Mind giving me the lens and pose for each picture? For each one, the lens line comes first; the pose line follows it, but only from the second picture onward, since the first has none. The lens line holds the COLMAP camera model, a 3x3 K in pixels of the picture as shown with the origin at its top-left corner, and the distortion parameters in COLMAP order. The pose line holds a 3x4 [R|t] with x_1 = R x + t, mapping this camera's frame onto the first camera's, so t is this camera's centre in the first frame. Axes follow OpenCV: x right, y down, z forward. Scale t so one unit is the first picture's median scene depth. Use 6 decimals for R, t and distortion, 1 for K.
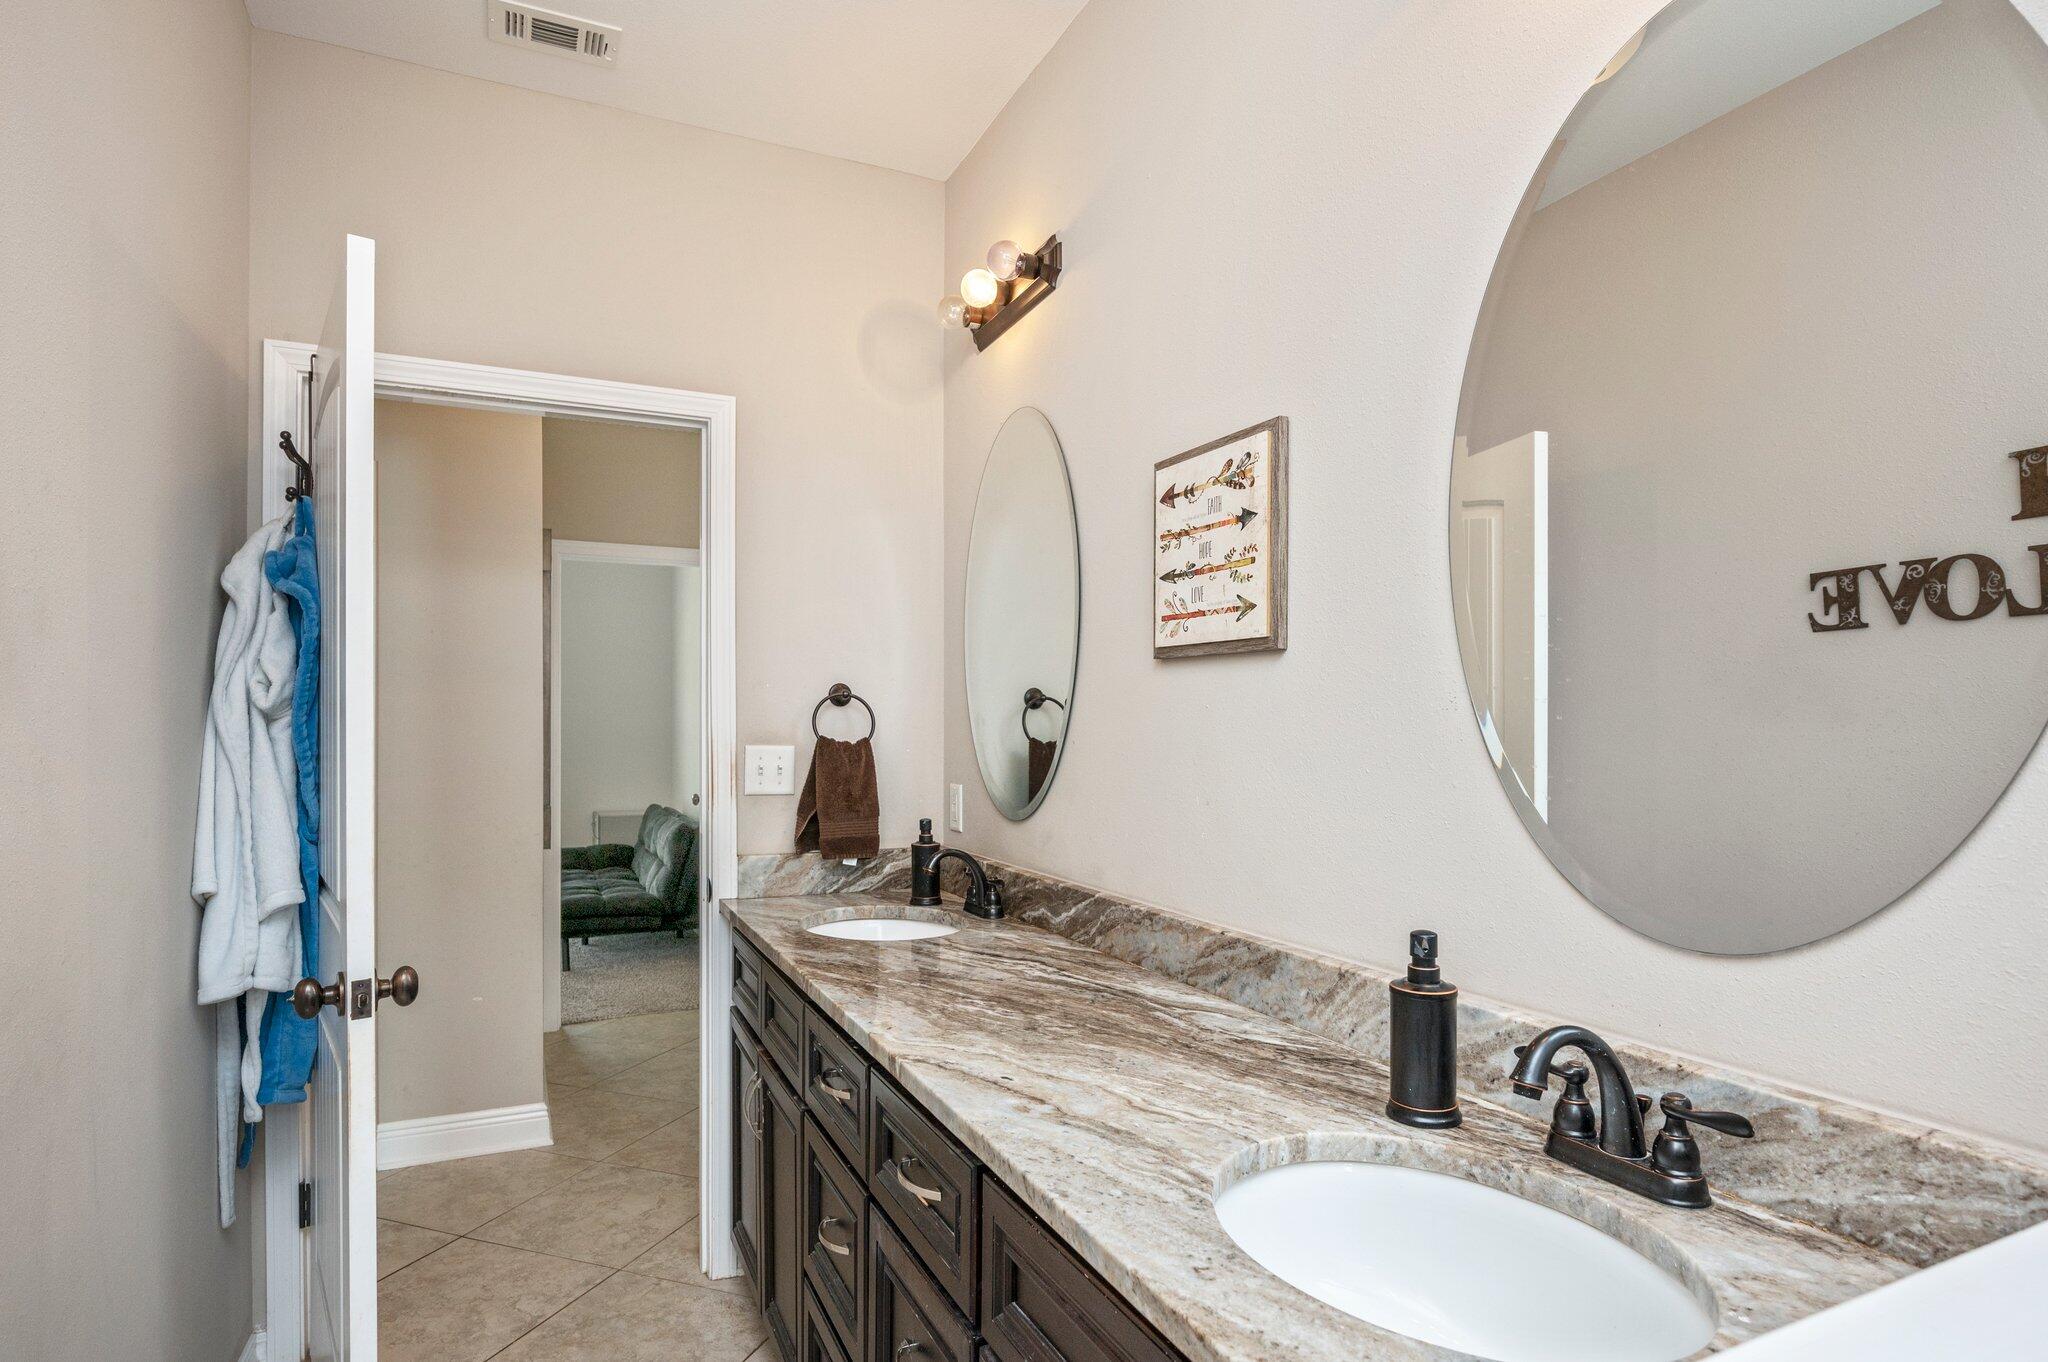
lens RADIAL K [[1081.0, 0, 1026.3], [0, 1081.0, 729.0], [0, 0, 1]] dist [-0.034814, -0.000686]
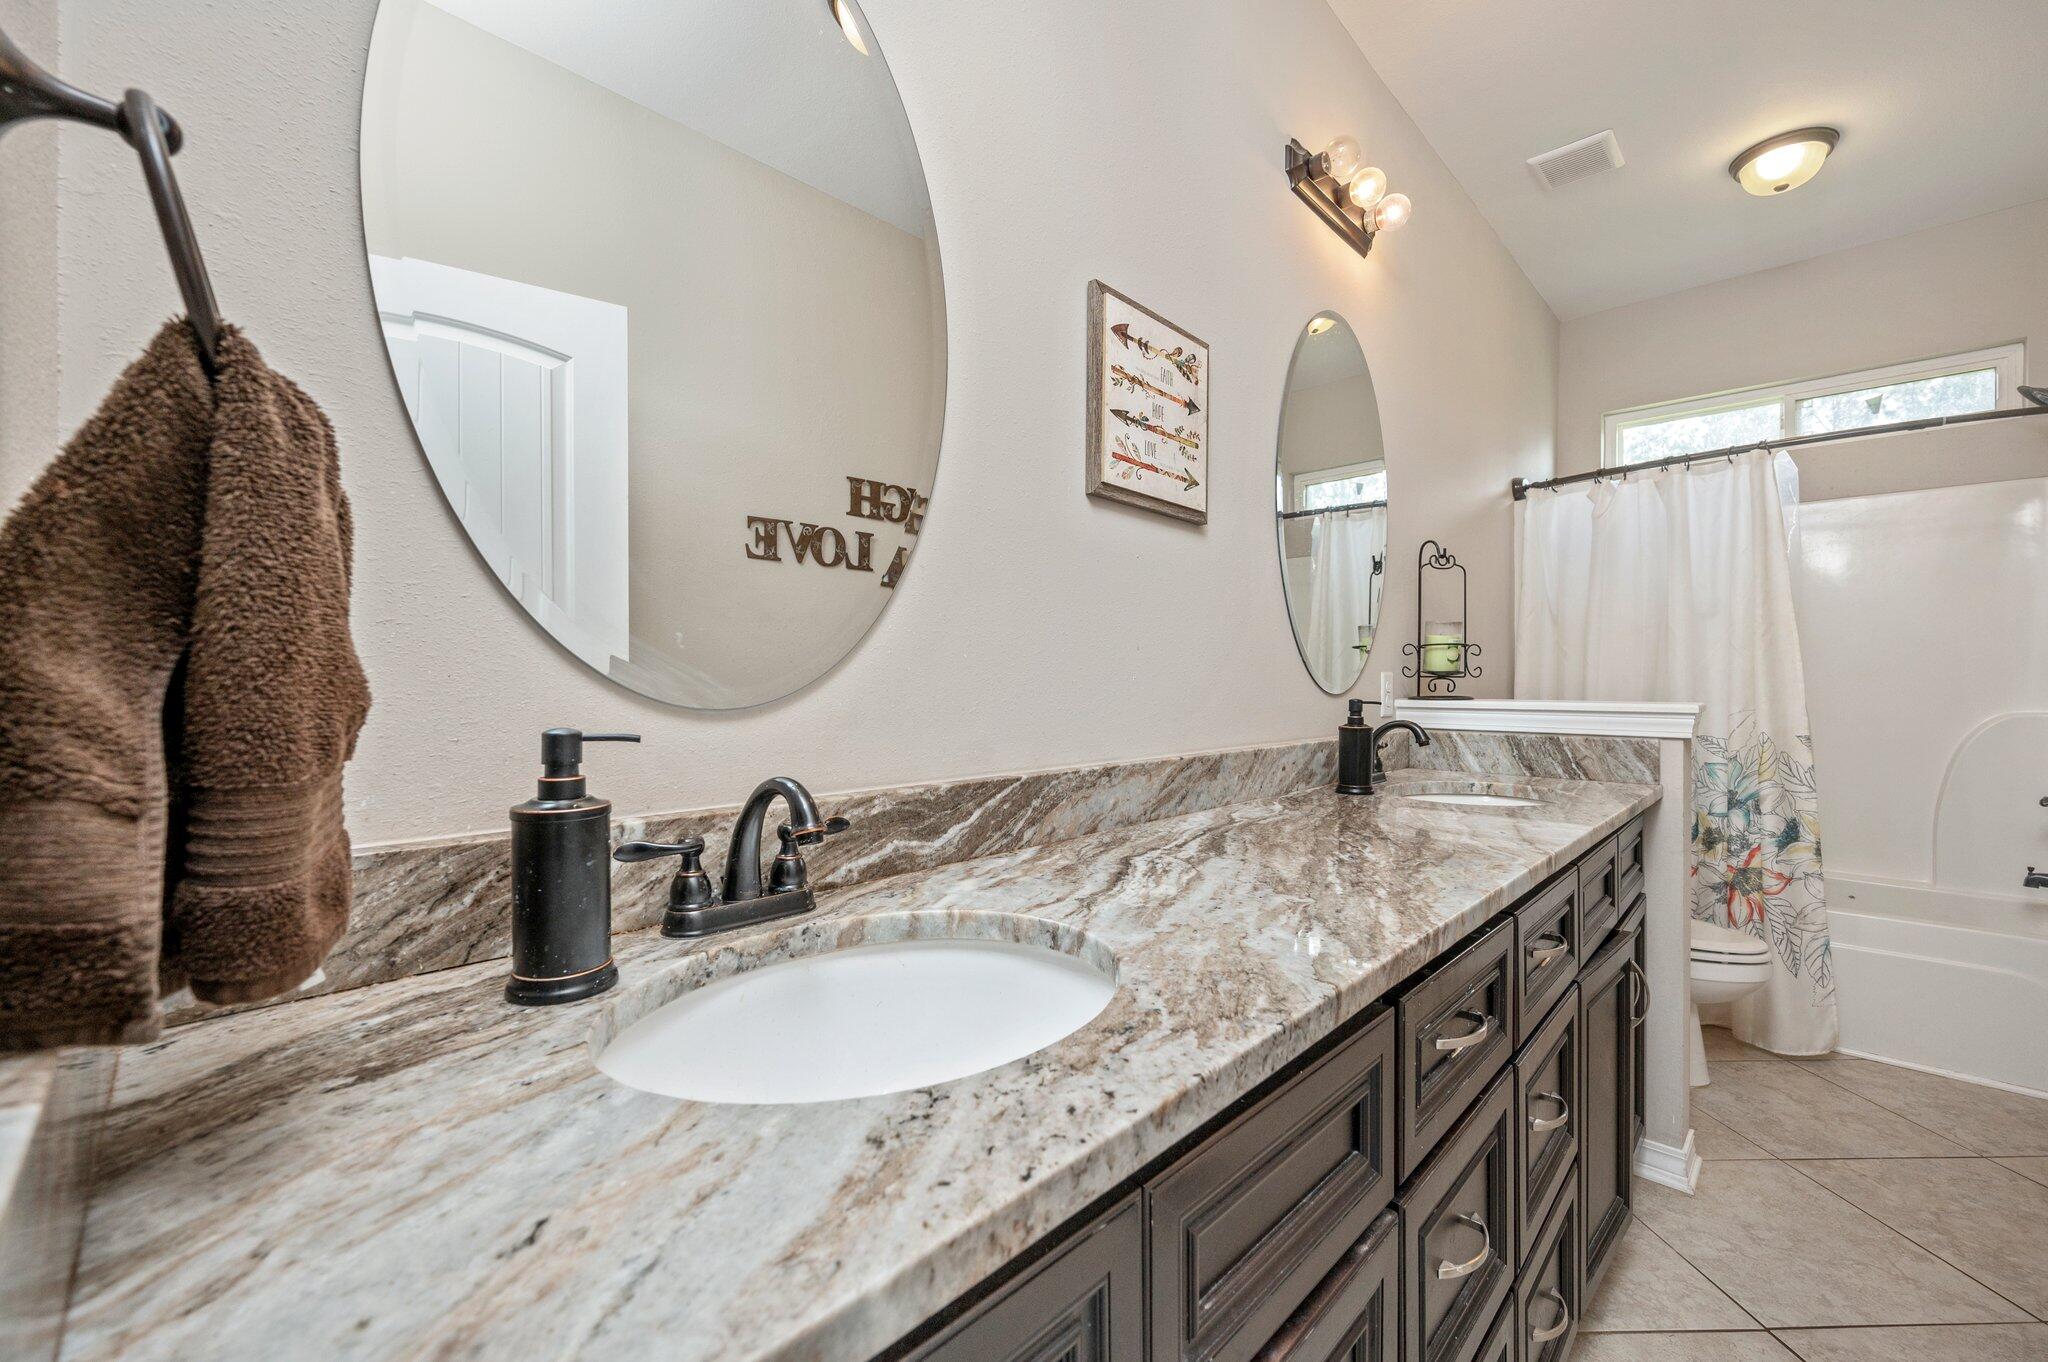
lens RADIAL K [[829.9, 0, 1010.3], [0, 829.9, 693.2], [0, 0, 1]] dist [-0.003256, -0.000260]
pose [[-0.353891, -0.009057, 0.935243, -0.539071], [0.006385, 0.999906, 0.012099, 0.100585], [-0.935265, 0.010253, -0.353800, 1.379294]]
